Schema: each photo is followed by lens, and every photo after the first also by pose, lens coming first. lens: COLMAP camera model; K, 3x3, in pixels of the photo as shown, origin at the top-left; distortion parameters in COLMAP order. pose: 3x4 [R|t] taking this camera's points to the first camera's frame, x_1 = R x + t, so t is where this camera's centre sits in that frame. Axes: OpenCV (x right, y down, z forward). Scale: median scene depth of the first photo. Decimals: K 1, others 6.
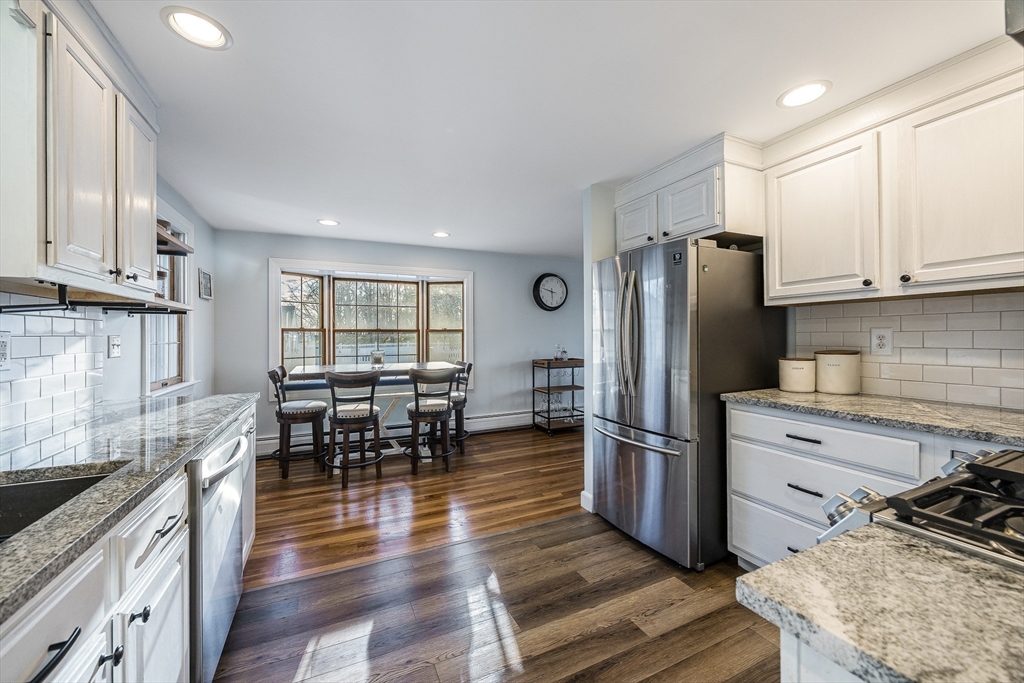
lens RADIAL K [[391.9, 0, 506.9], [0, 391.9, 343.4], [0, 0, 1]] dist [-0.003717, -0.000172]
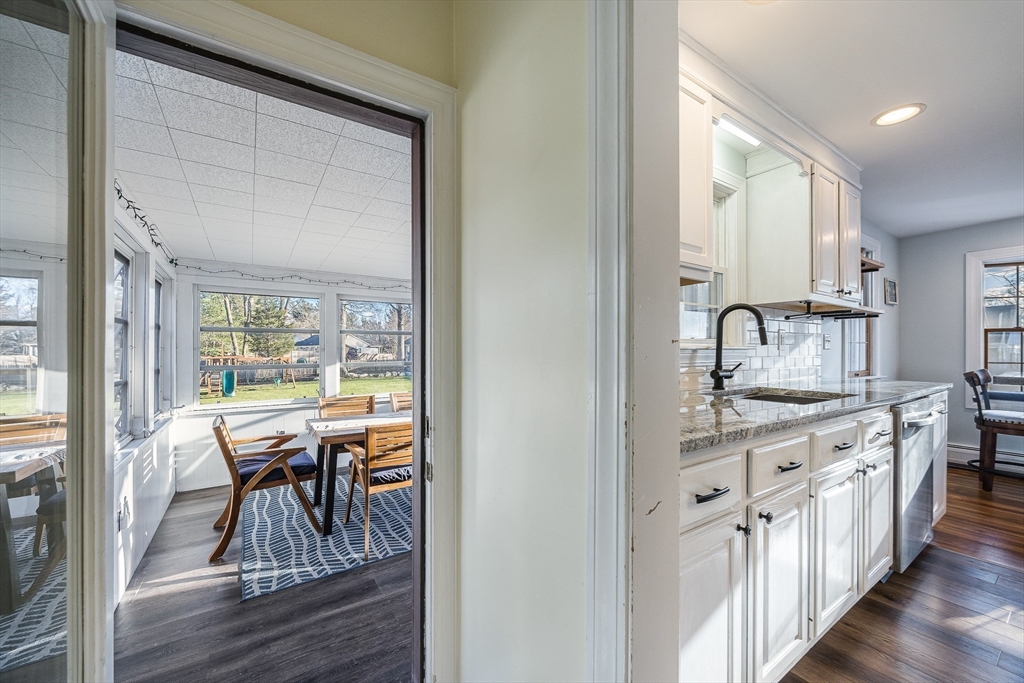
lens RADIAL K [[391.9, 0, 506.9], [0, 391.9, 343.4], [0, 0, 1]] dist [-0.003717, -0.000172]
pose [[0.153044, -0.008853, -0.988180, 0.190671], [-0.020073, 0.999726, -0.012065, 0.039778], [0.988016, 0.021683, 0.152824, -0.298204]]
